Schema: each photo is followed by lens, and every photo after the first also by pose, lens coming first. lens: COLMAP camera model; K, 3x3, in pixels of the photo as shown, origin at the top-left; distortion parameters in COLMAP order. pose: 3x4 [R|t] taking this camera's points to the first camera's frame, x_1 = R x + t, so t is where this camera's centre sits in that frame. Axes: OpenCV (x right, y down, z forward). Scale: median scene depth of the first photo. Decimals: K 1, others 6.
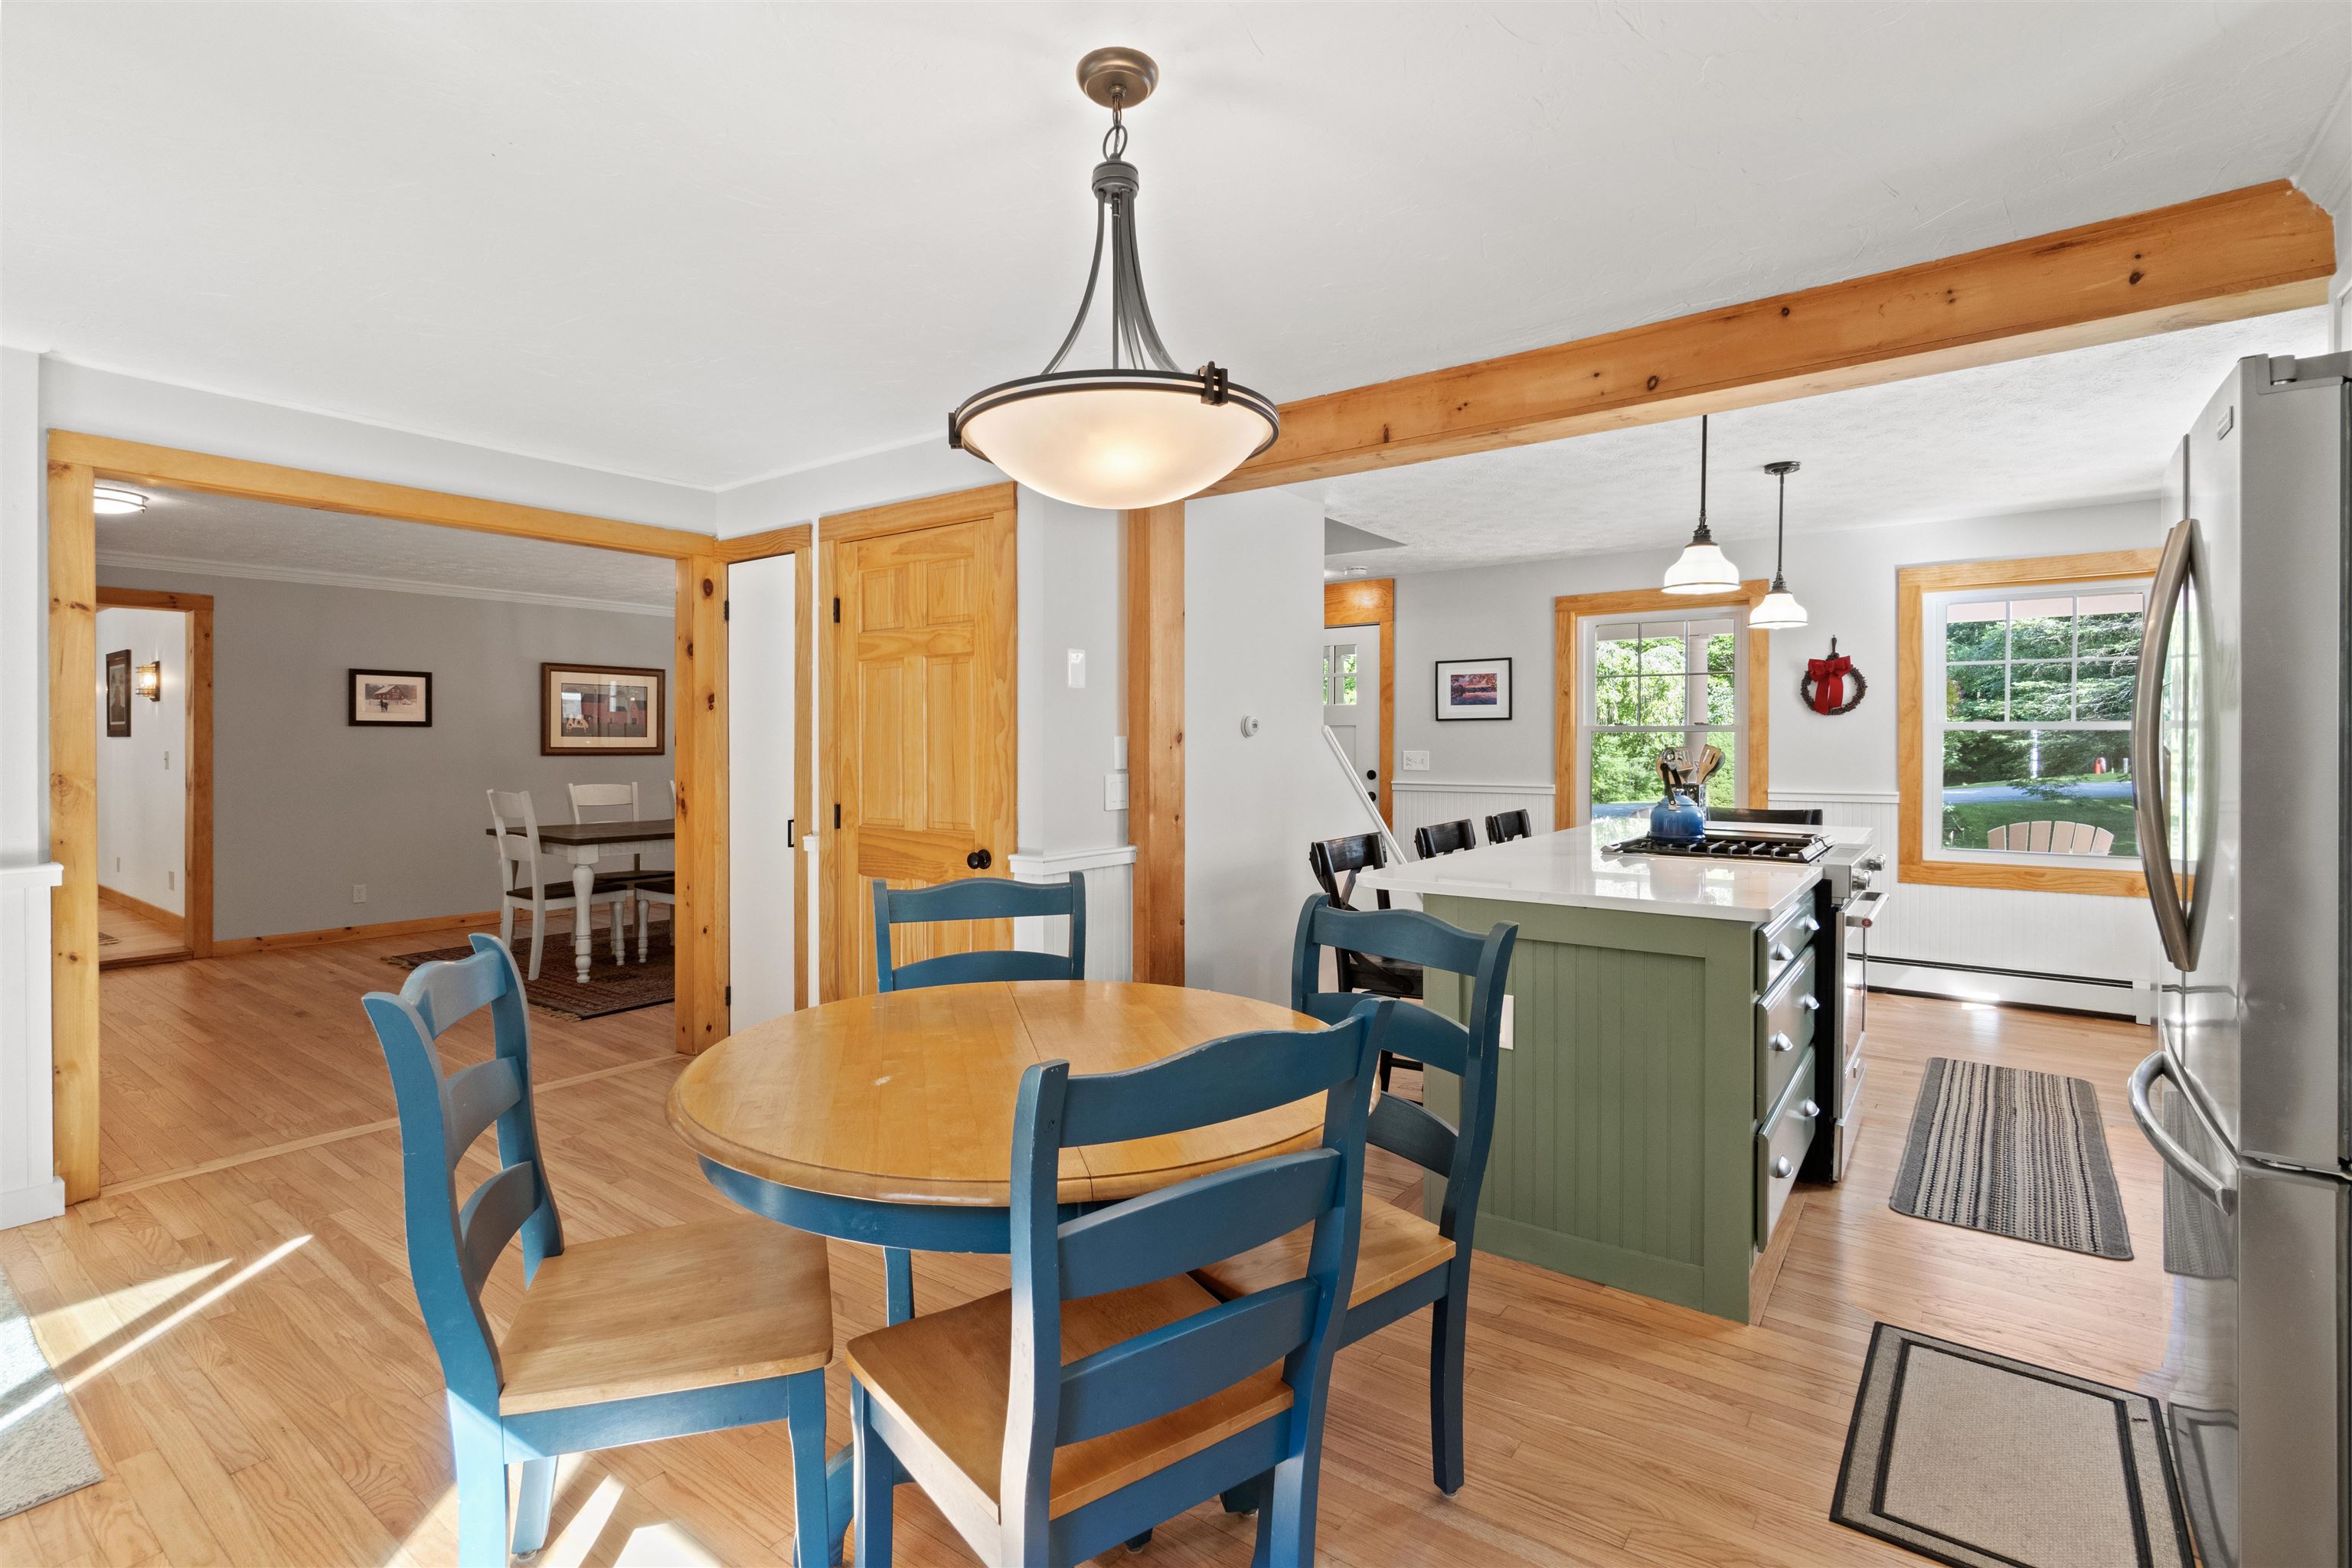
lens RADIAL K [[1095.4, 0, 1134.0], [0, 1095.4, 743.9], [0, 0, 1]] dist [0.000943, 0.000009]
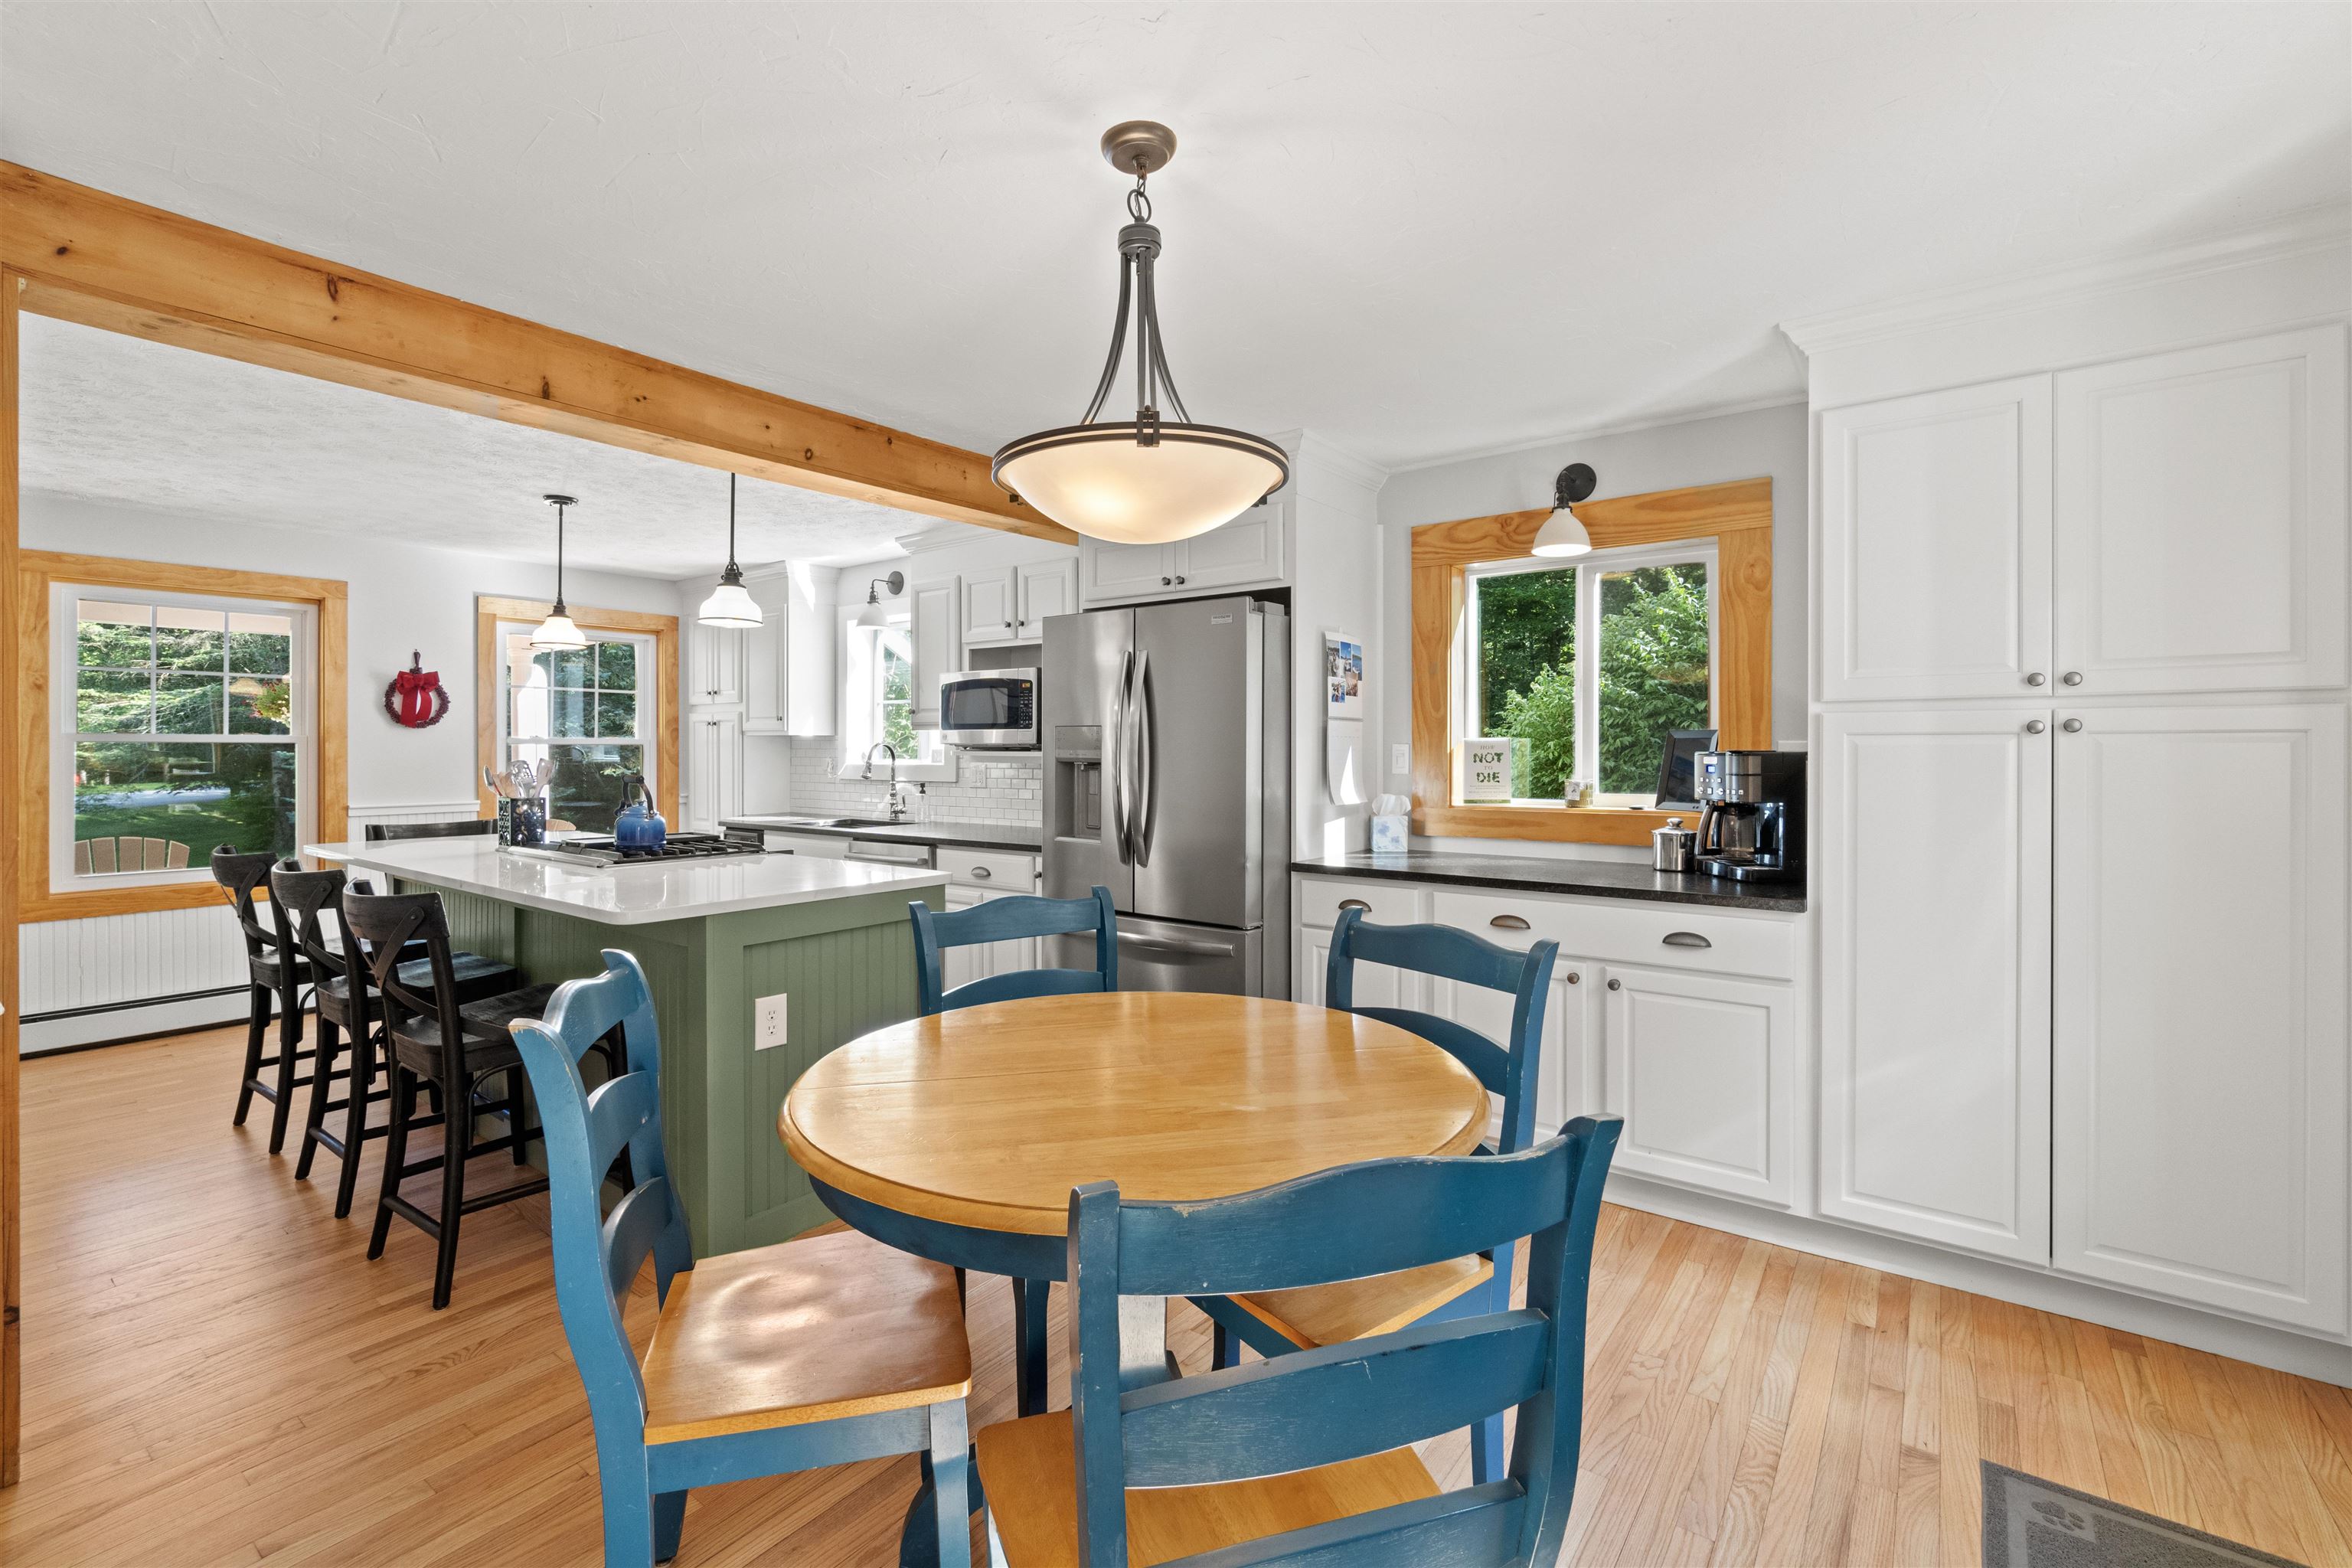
lens RADIAL K [[1030.8, 0, 1175.9], [0, 1030.8, 768.0], [0, 0, 1]] dist [0.000349, -0.000245]
pose [[-0.001411, -0.013671, 0.999906, -0.330757], [0.000959, 0.999906, 0.013672, -0.002306], [-0.999999, 0.000979, -0.001398, 0.308184]]
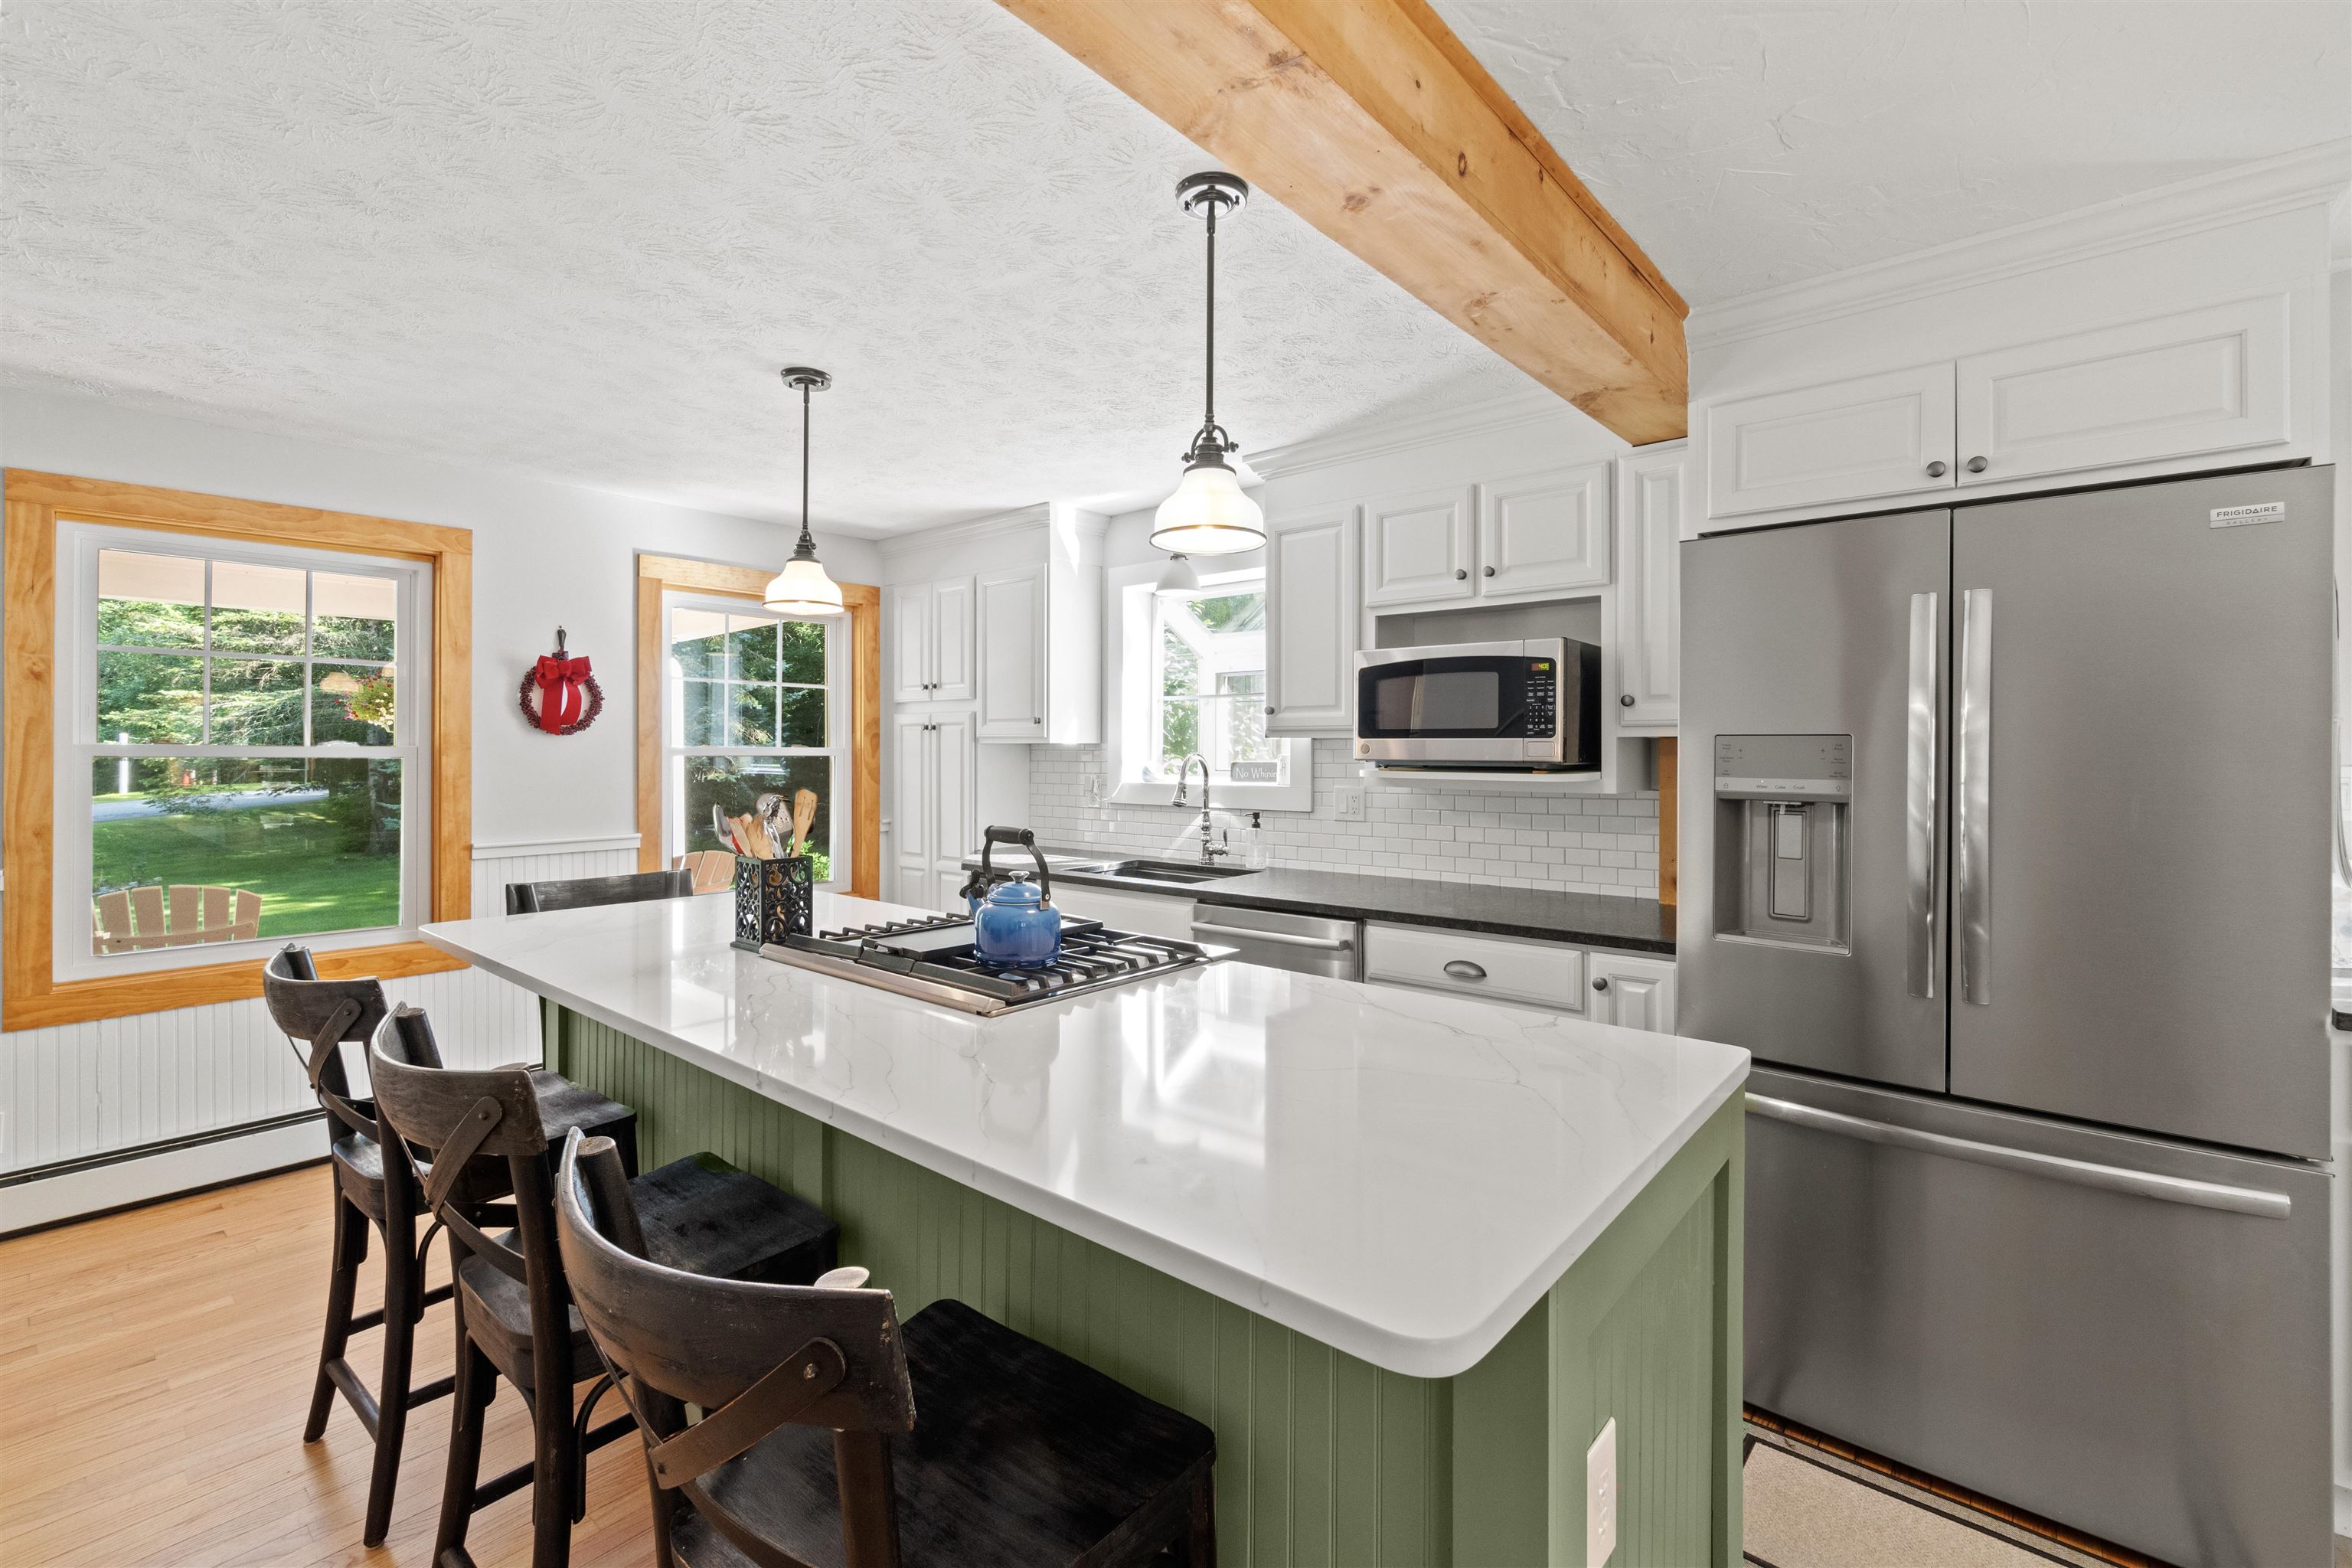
lens RADIAL K [[1030.8, 0, 1173.6], [0, 1030.8, 763.8], [0, 0, 1]] dist [0.000349, -0.000245]
pose [[0.055332, -0.010054, 0.998417, -0.031877], [0.000832, 0.999949, 0.010024, -0.014458], [-0.998468, 0.000276, 0.055338, 0.570572]]
